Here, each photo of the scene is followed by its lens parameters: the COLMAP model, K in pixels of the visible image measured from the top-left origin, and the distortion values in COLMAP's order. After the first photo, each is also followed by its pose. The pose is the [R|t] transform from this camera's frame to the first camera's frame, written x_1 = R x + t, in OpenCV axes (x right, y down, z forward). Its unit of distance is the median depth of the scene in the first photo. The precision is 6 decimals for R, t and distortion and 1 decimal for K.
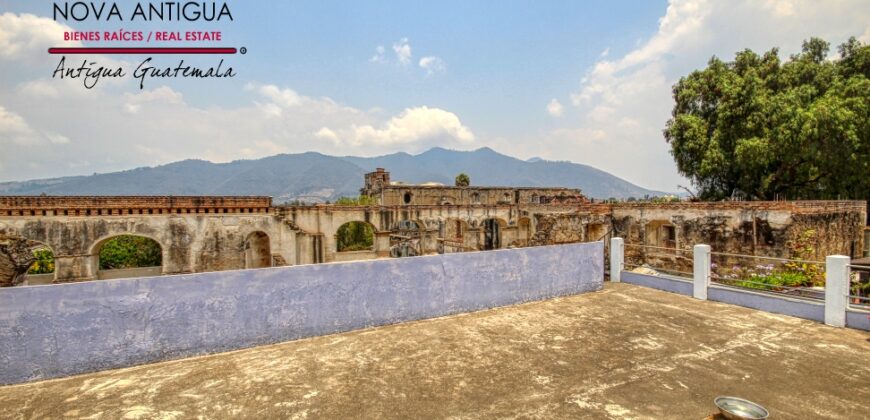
lens RADIAL K [[413.9, 0, 449.0], [0, 413.9, 211.4], [0, 0, 1]] dist [-0.002622, -0.000025]
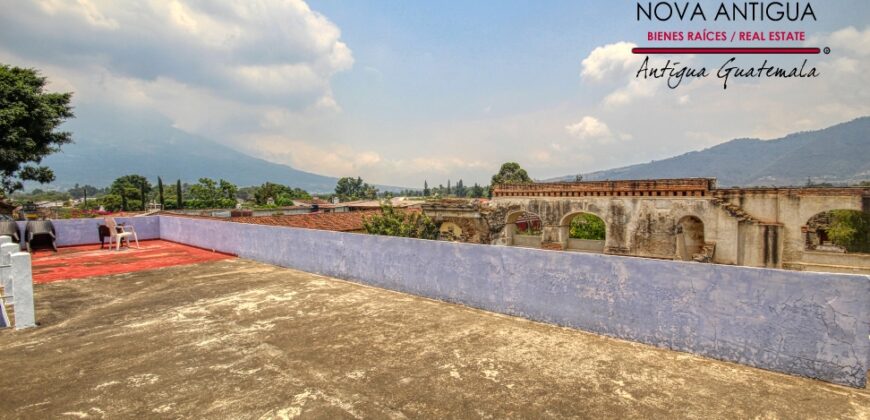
lens RADIAL K [[413.9, 0, 449.0], [0, 413.9, 211.4], [0, 0, 1]] dist [-0.002622, -0.000025]
pose [[0.335920, 0.047156, -0.940709, 0.256770], [-0.004932, 0.998820, 0.048308, -0.004939], [0.941878, -0.011588, 0.335756, 0.190315]]
